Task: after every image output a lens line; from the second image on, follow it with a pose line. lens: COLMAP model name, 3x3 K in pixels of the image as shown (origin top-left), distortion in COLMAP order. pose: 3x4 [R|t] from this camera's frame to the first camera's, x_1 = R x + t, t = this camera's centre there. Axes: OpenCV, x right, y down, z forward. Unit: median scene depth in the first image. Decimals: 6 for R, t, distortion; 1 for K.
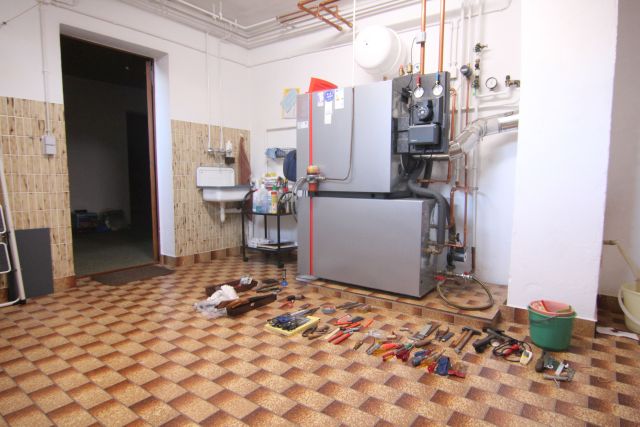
lens RADIAL K [[375.5, 0, 323.1], [0, 375.5, 213.7], [0, 0, 1]] dist [-0.001380, -0.000119]
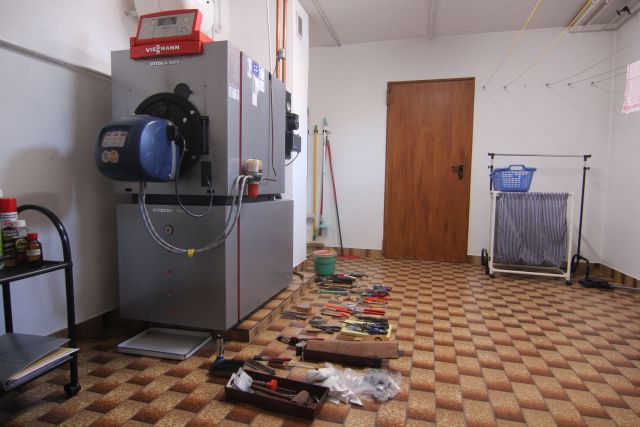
lens RADIAL K [[375.5, 0, 323.0], [0, 375.5, 215.1], [0, 0, 1]] dist [-0.001380, -0.000119]
pose [[-0.354645, -0.079604, 0.931606, -1.112179], [0.070453, 0.991262, 0.111521, -0.141337], [-0.932343, 0.105185, -0.345937, 1.700676]]
